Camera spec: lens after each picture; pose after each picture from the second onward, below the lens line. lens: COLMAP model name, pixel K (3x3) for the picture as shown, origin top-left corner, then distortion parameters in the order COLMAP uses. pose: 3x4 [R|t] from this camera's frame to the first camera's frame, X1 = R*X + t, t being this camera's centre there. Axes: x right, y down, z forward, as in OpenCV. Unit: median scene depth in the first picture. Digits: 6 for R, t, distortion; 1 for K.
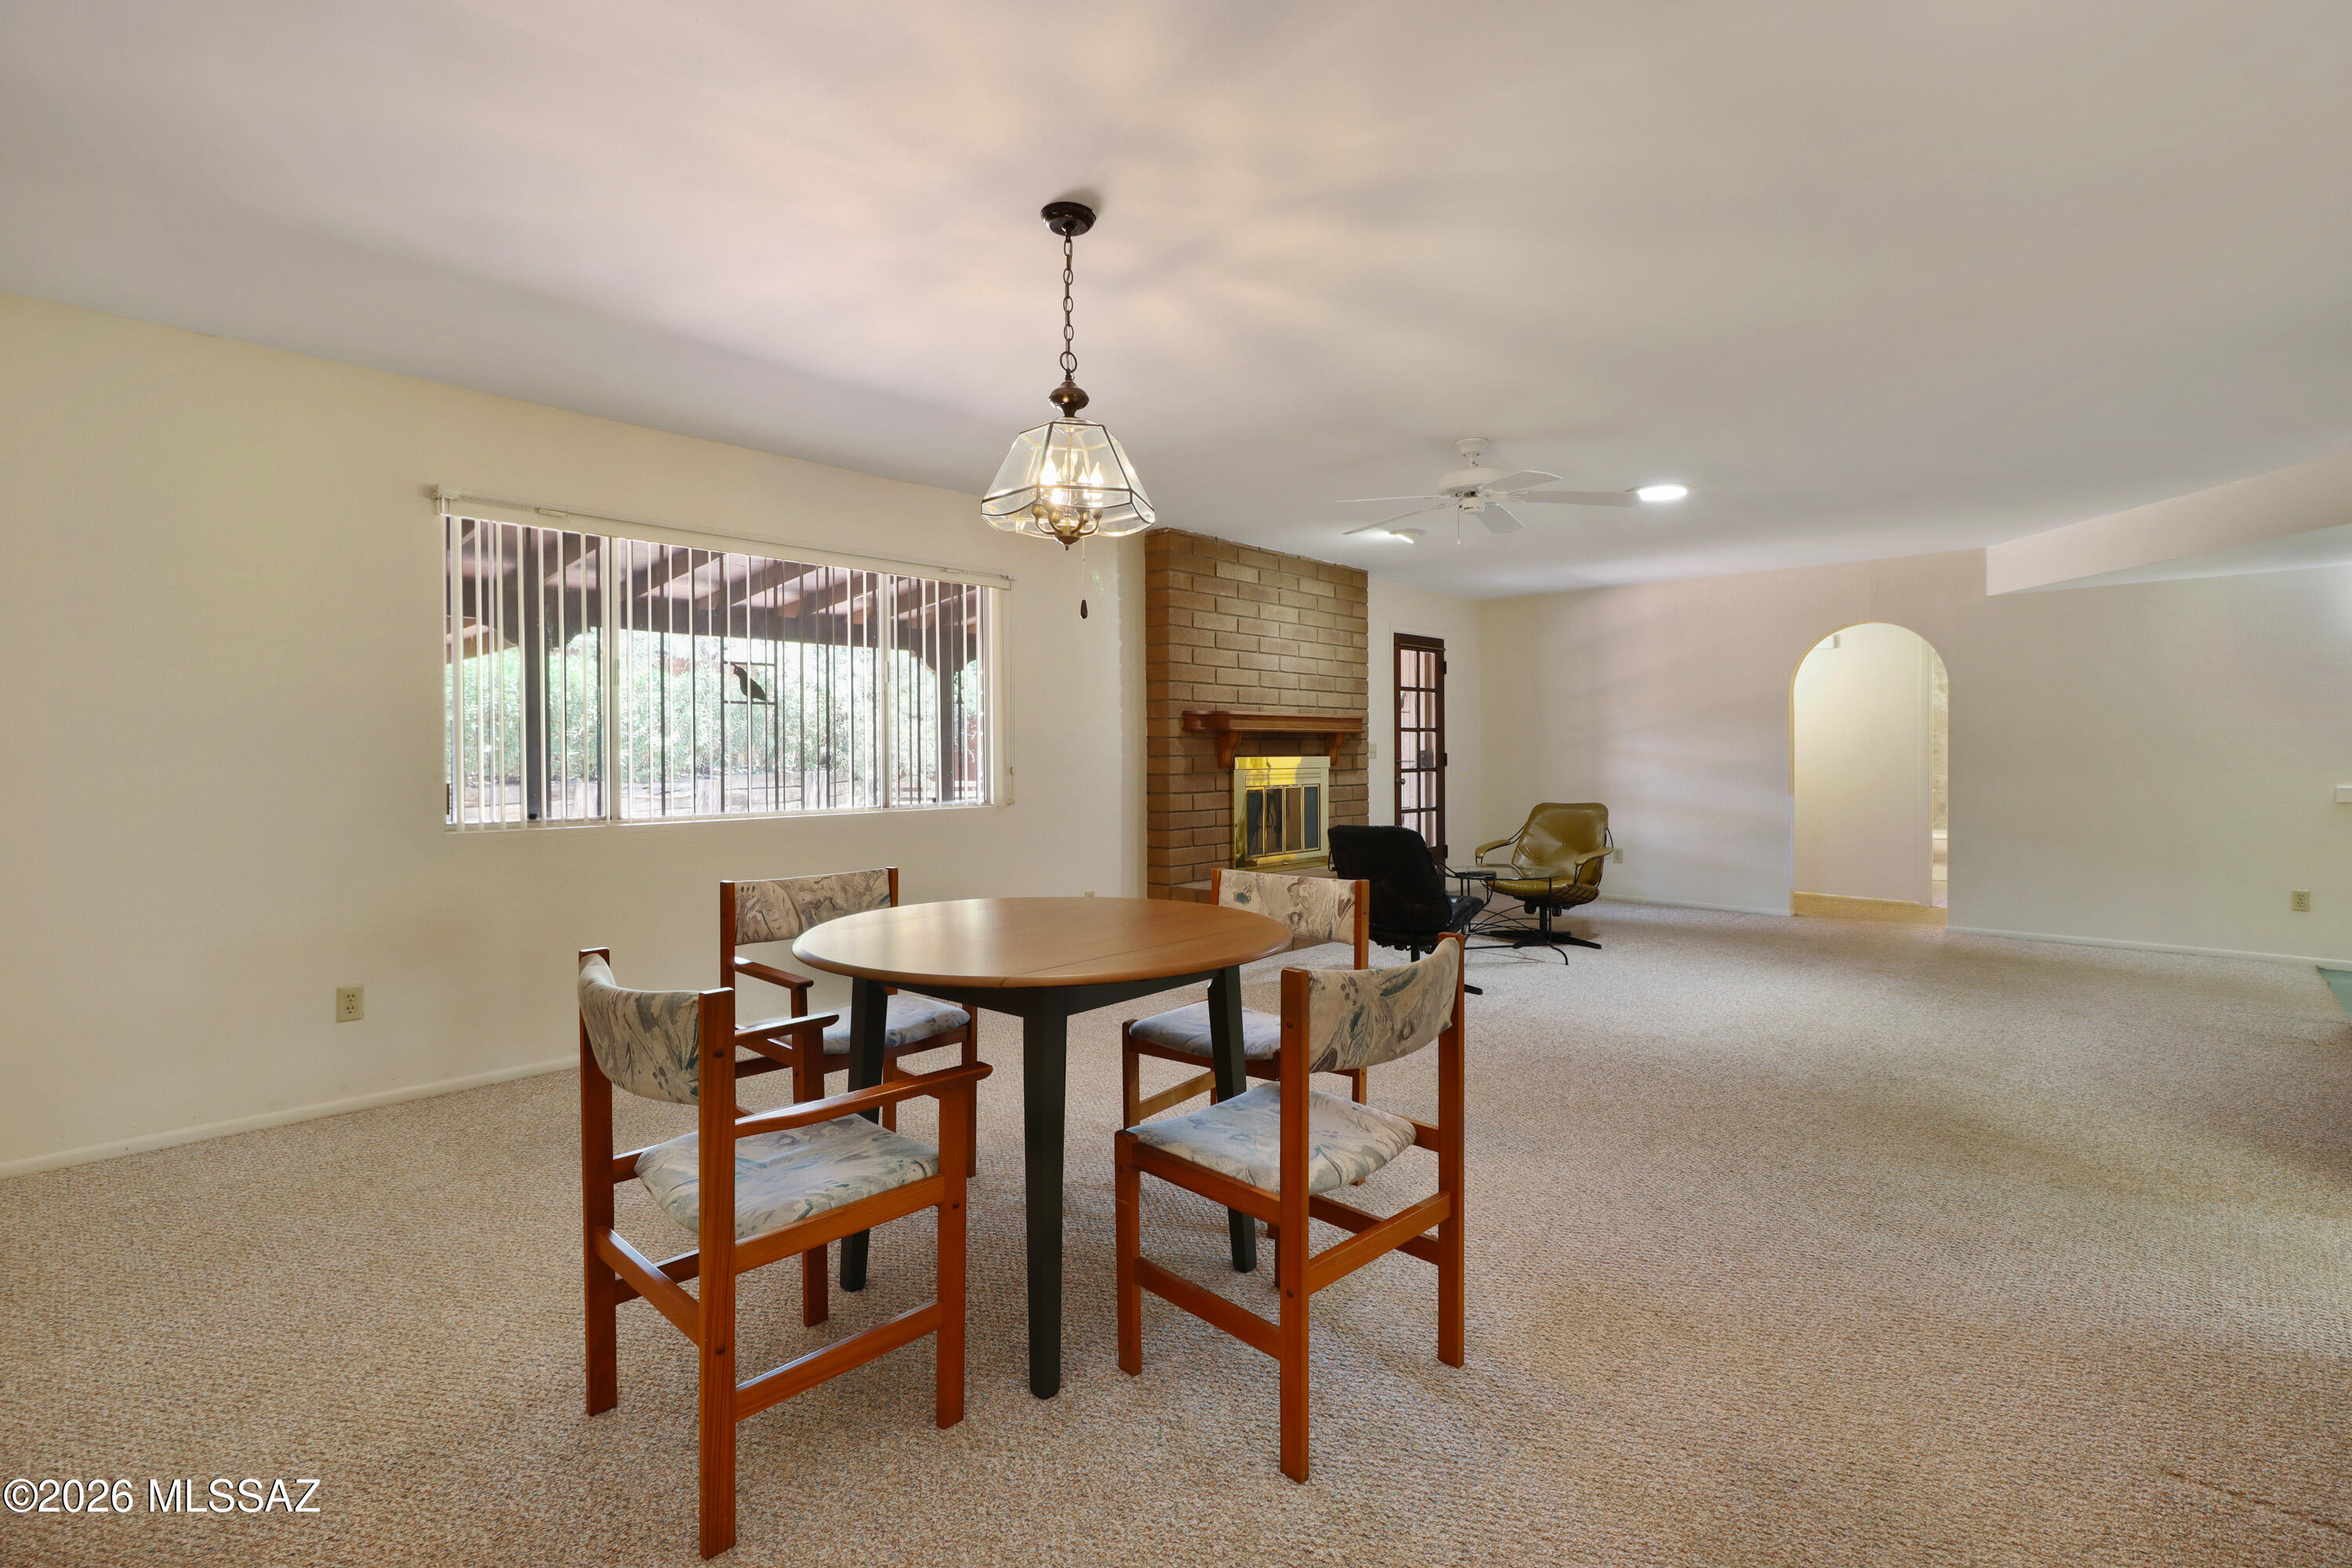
lens RADIAL K [[1078.6, 0, 1170.7], [0, 1078.6, 753.2], [0, 0, 1]] dist [0.000472, 0.000272]
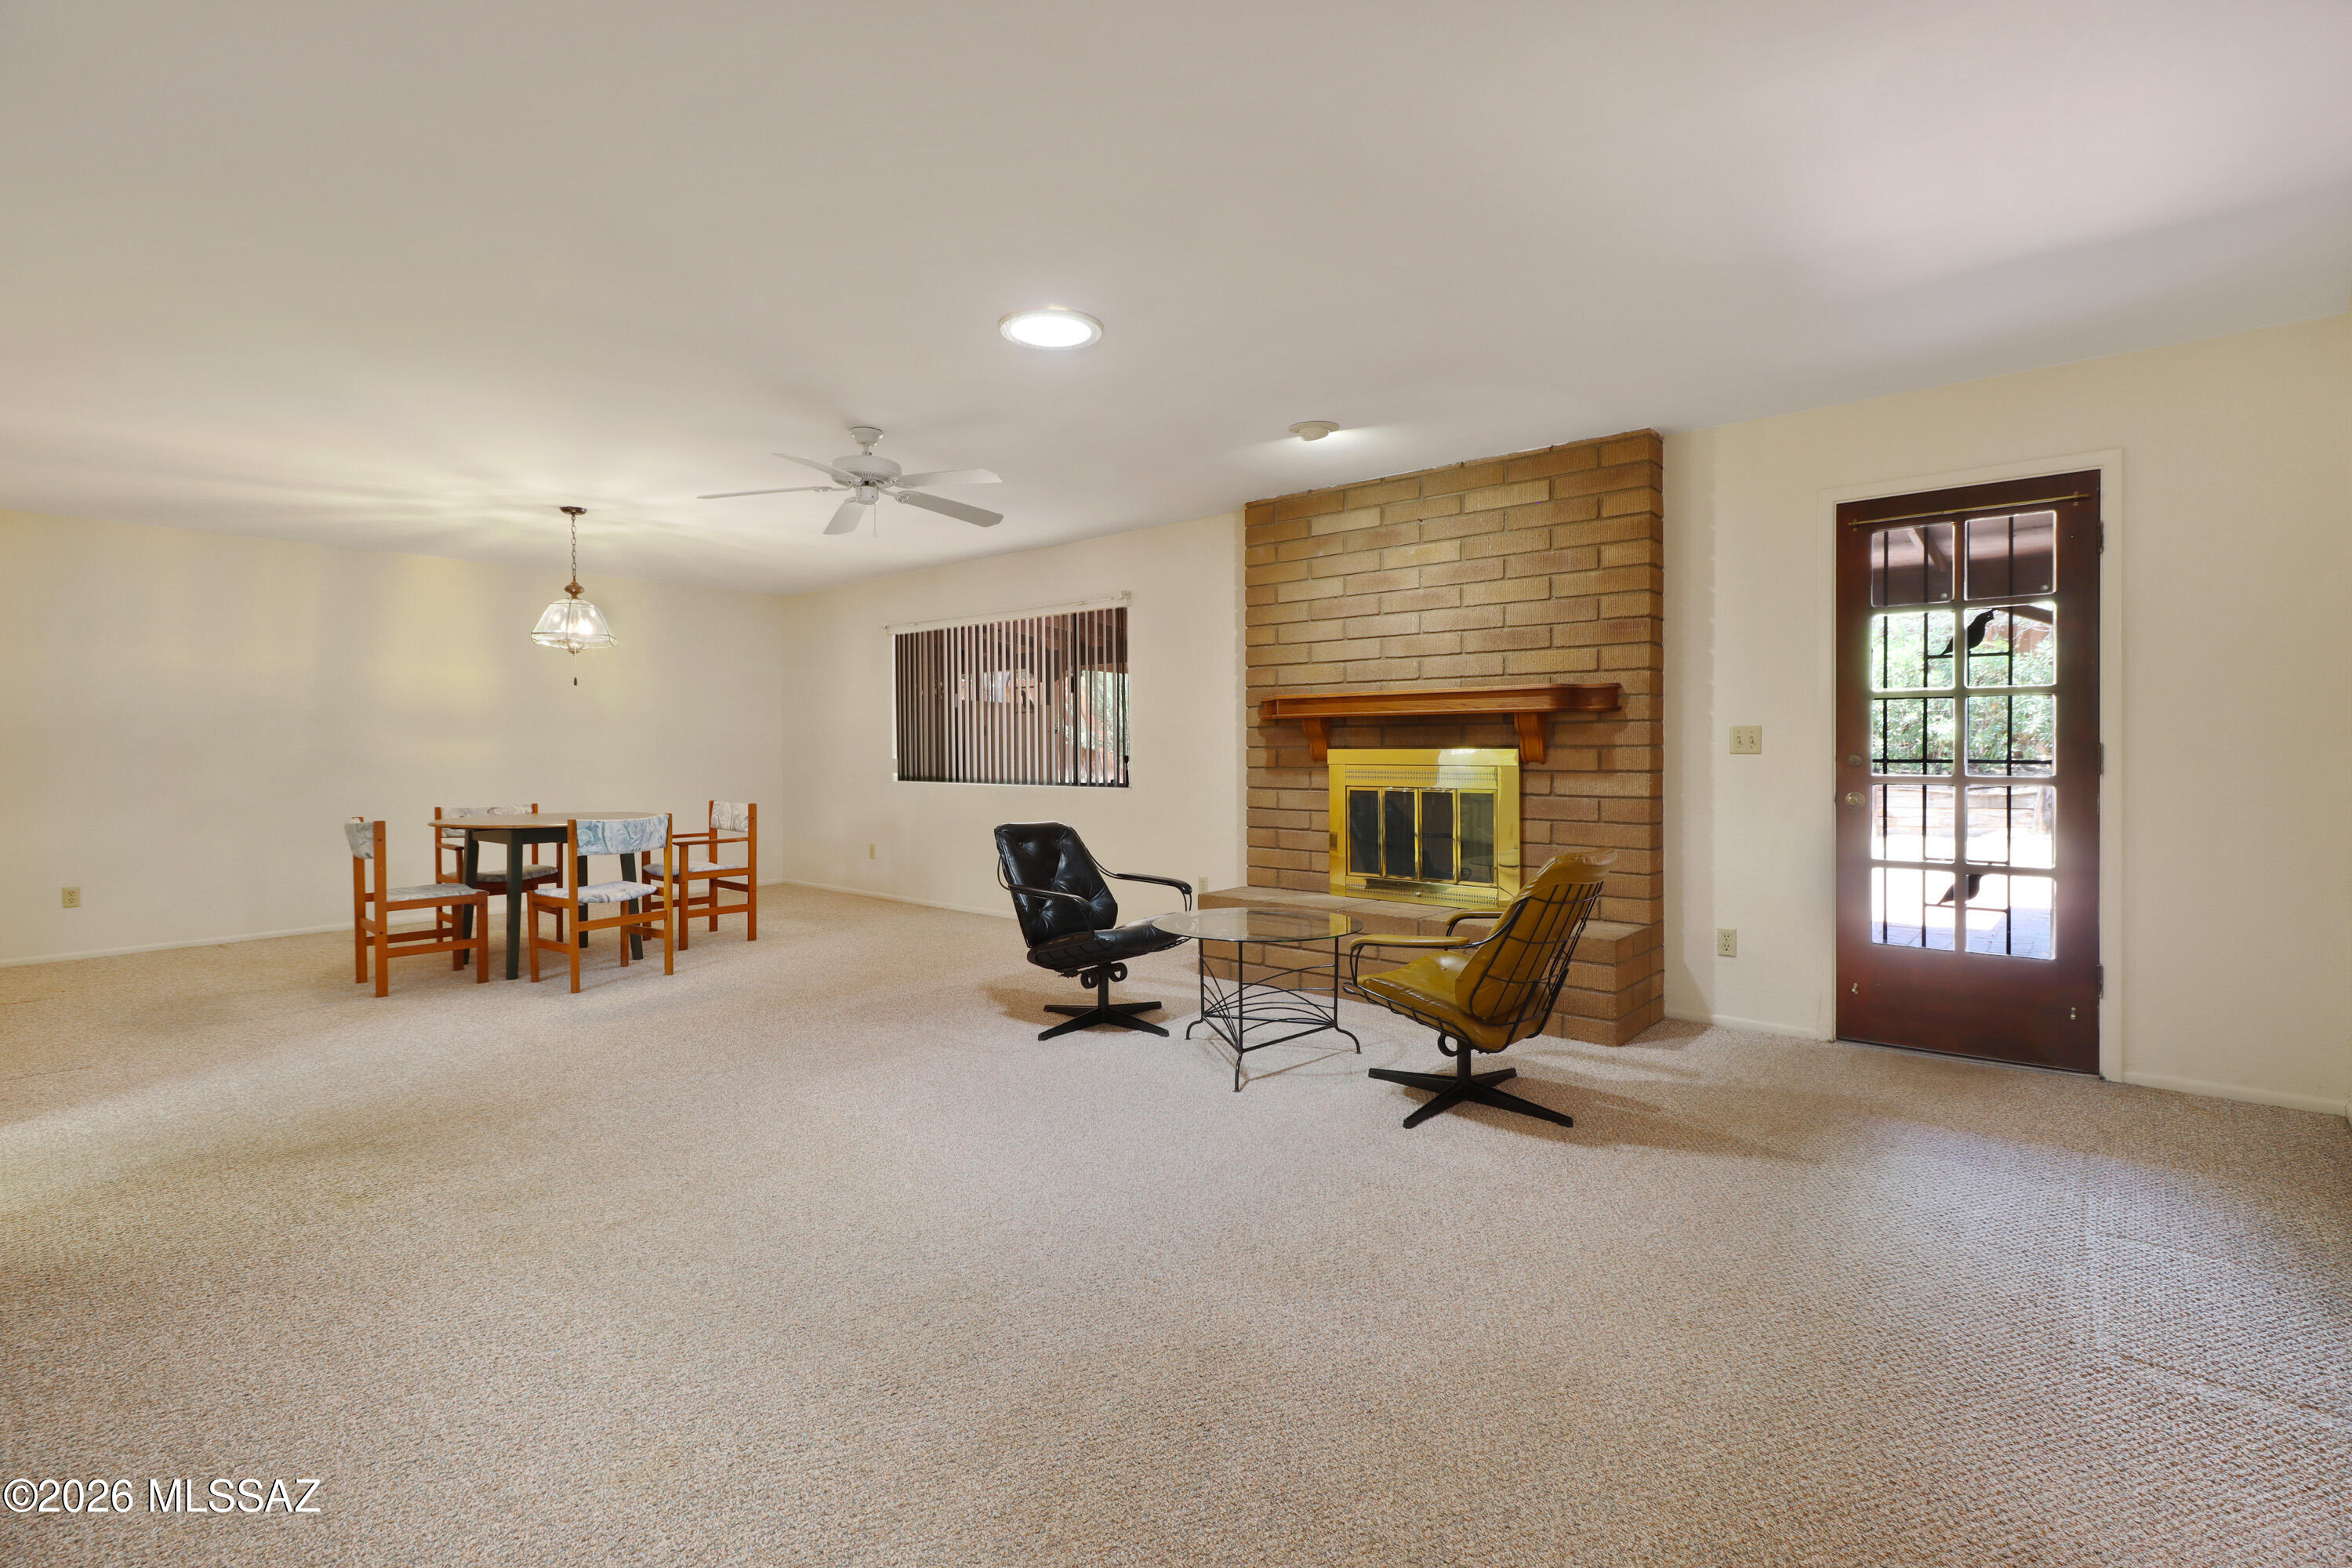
lens RADIAL K [[1078.6, 0, 1170.7], [0, 1078.6, 753.2], [0, 0, 1]] dist [0.000472, 0.000272]
pose [[0.056361, 0.008863, -0.998371, 0.847951], [0.003192, 0.999954, 0.009057, -0.001015], [0.998405, -0.003698, 0.056330, 0.805385]]
